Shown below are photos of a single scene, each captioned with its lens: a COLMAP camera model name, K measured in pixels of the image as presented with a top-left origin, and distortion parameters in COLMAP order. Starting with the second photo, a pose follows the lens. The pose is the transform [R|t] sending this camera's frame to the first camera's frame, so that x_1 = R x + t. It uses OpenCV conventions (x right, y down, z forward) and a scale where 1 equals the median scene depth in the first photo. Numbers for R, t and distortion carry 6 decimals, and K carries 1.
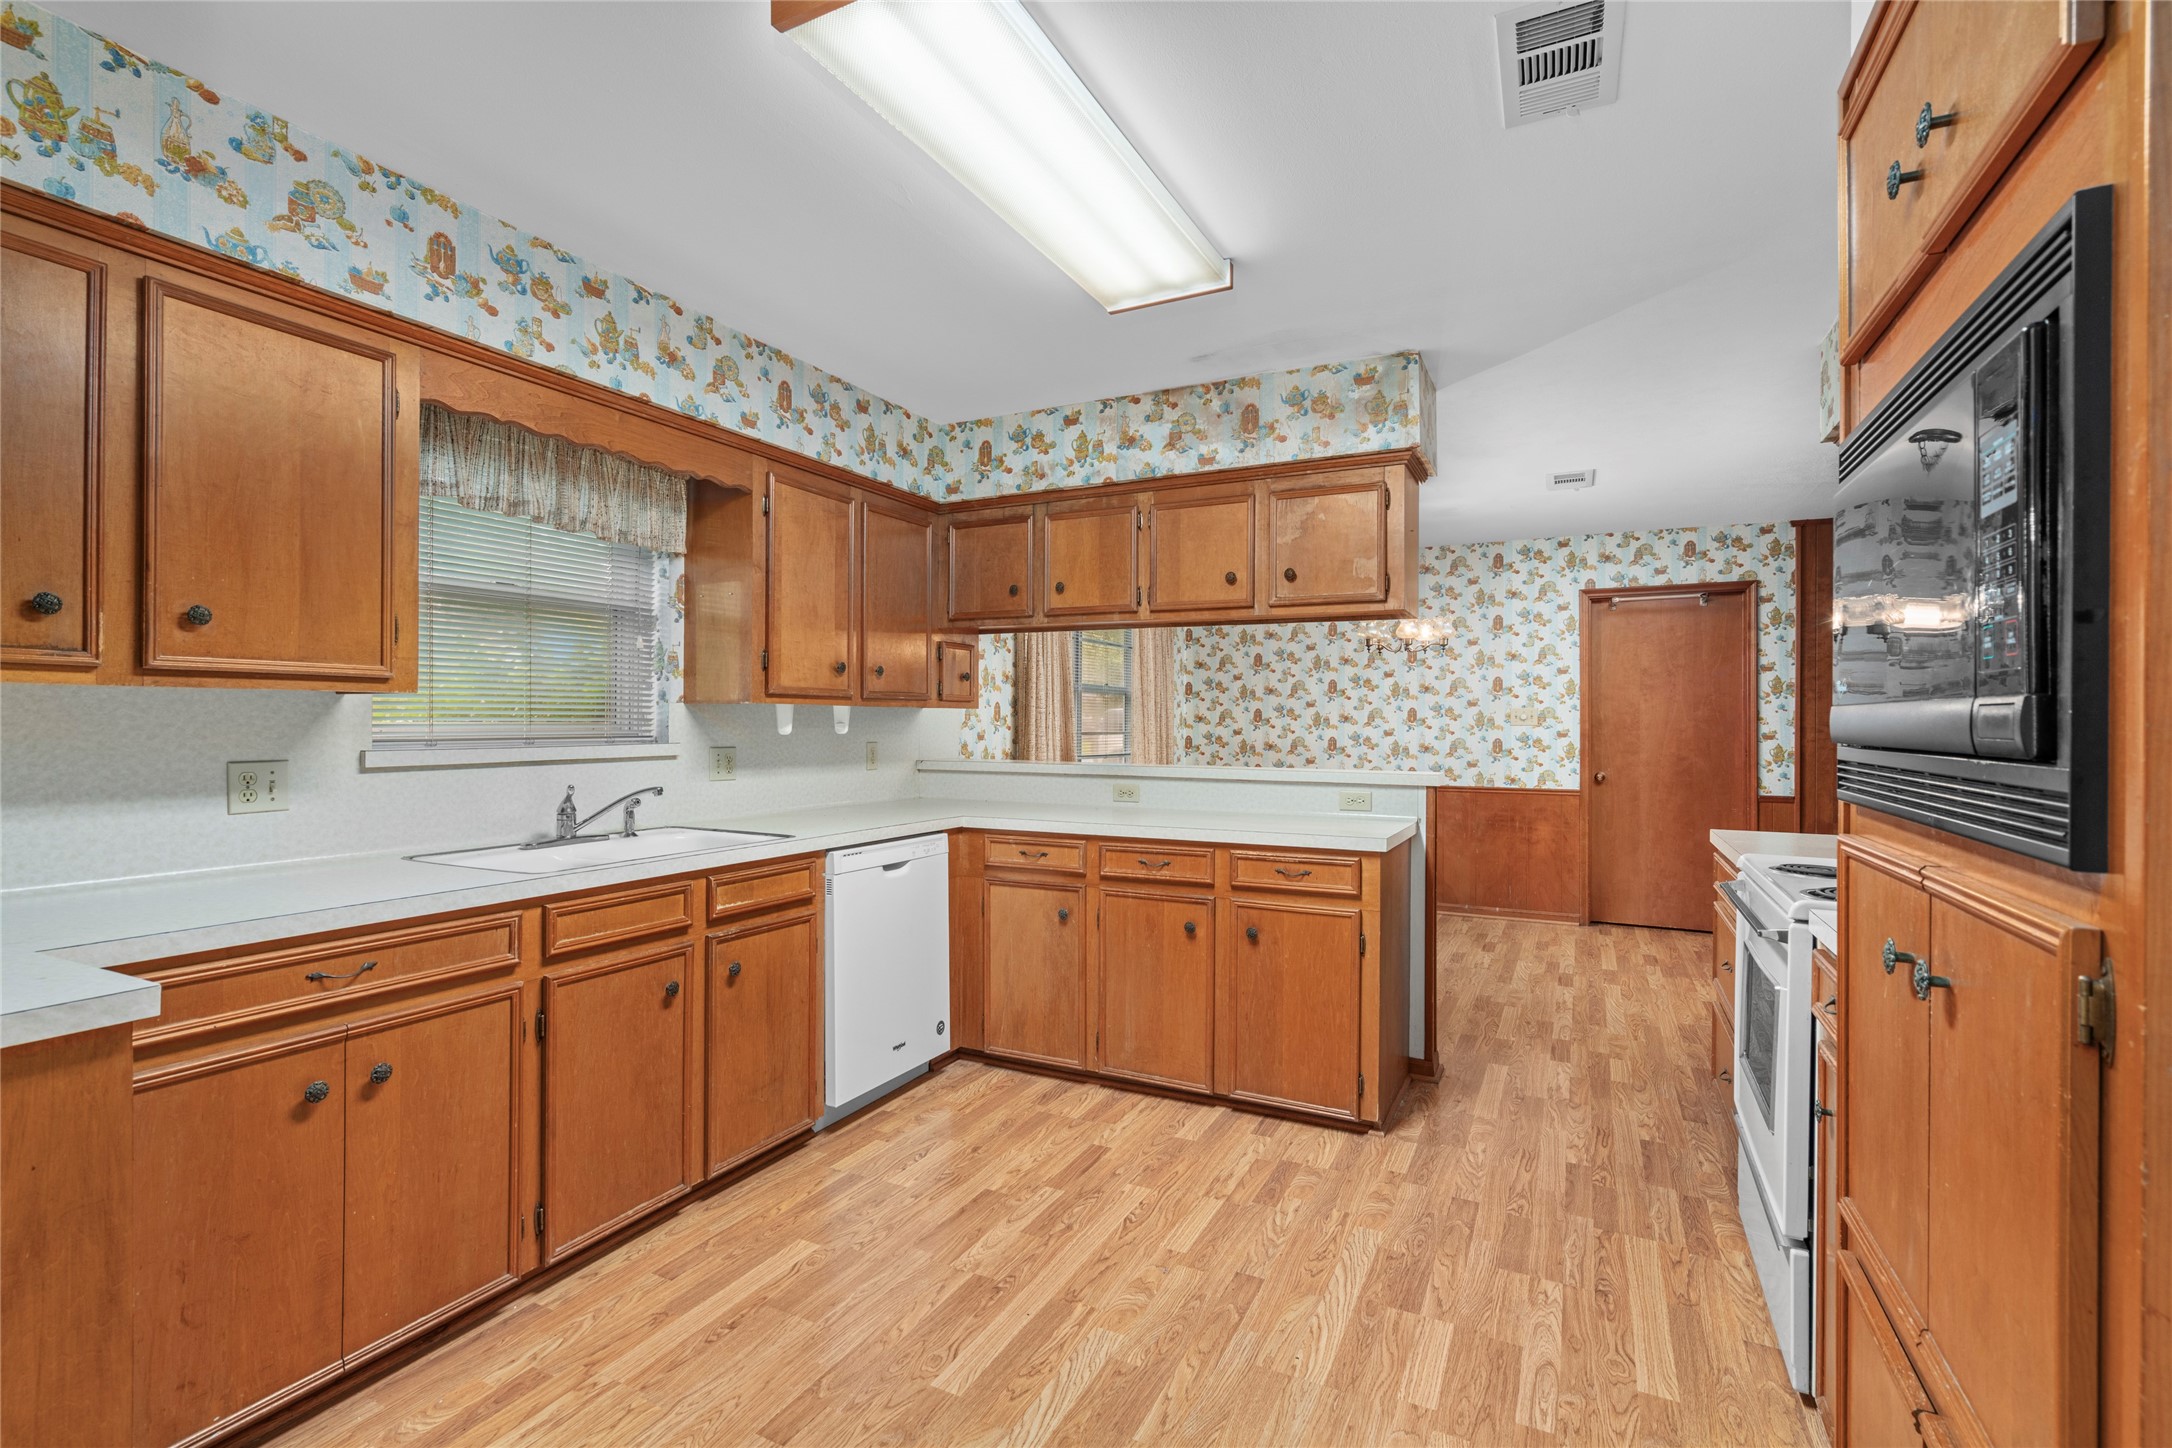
lens RADIAL K [[982.8, 0, 1072.5], [0, 982.8, 720.2], [0, 0, 1]] dist [-0.002656, 0.001011]
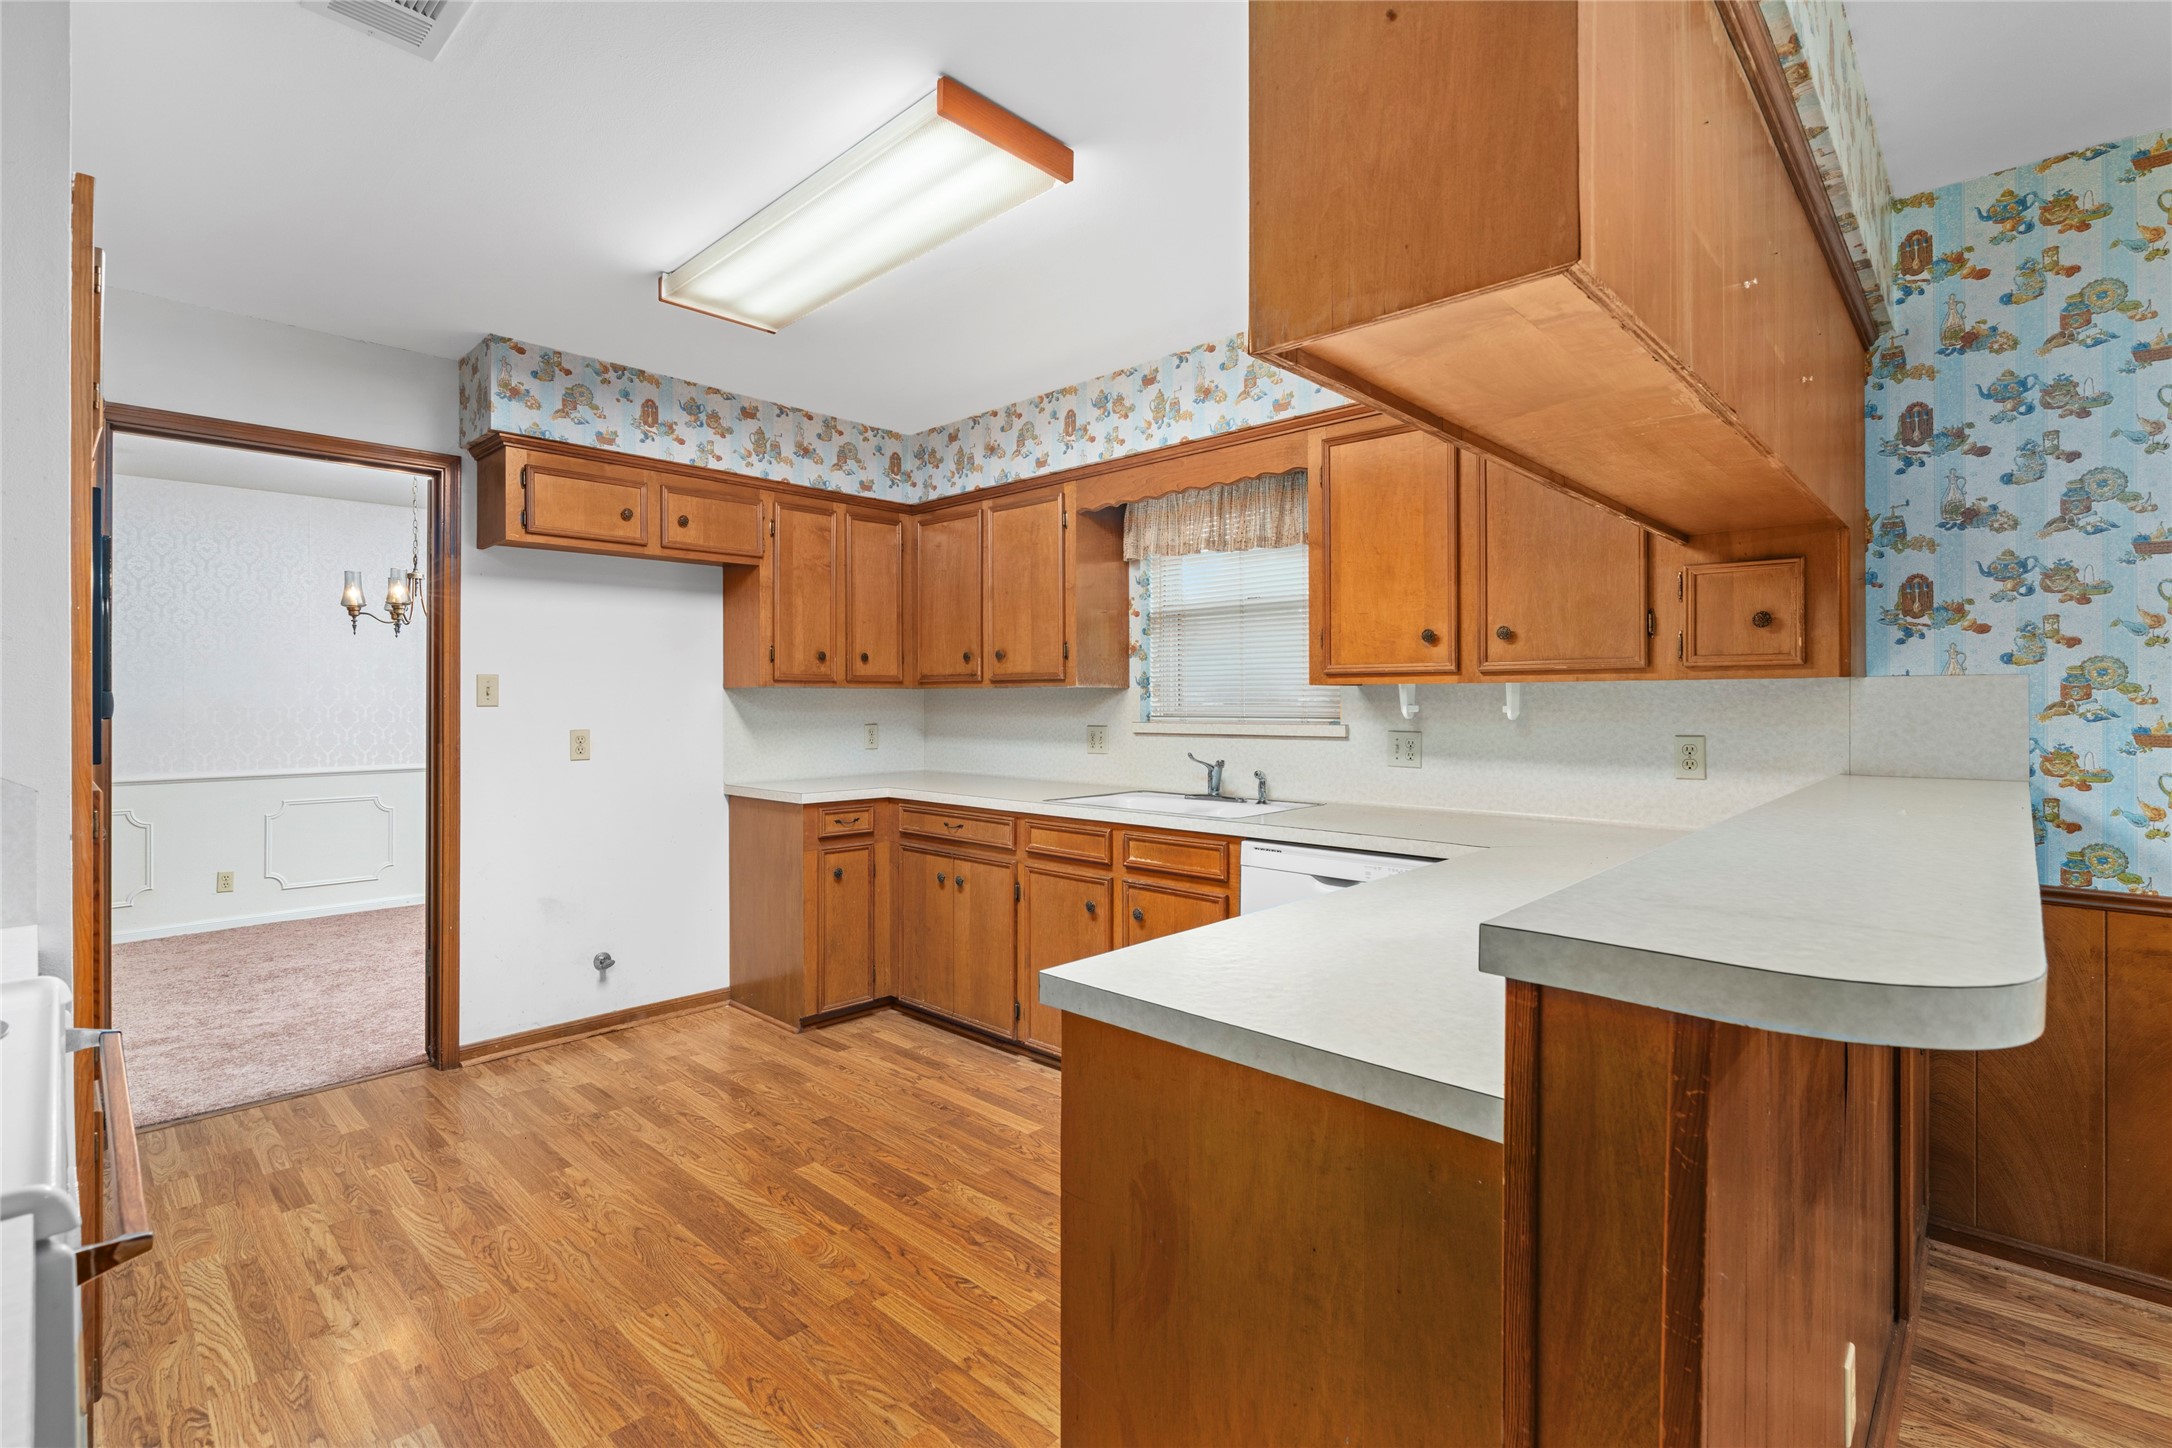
lens RADIAL K [[982.8, 0, 1082.1], [0, 982.8, 705.6], [0, 0, 1]] dist [-0.002656, 0.001011]
pose [[-0.274954, -0.003218, -0.961452, 0.827021], [-0.001536, 0.999995, -0.002908, 0.007467], [0.961456, 0.000678, -0.274957, 1.290297]]
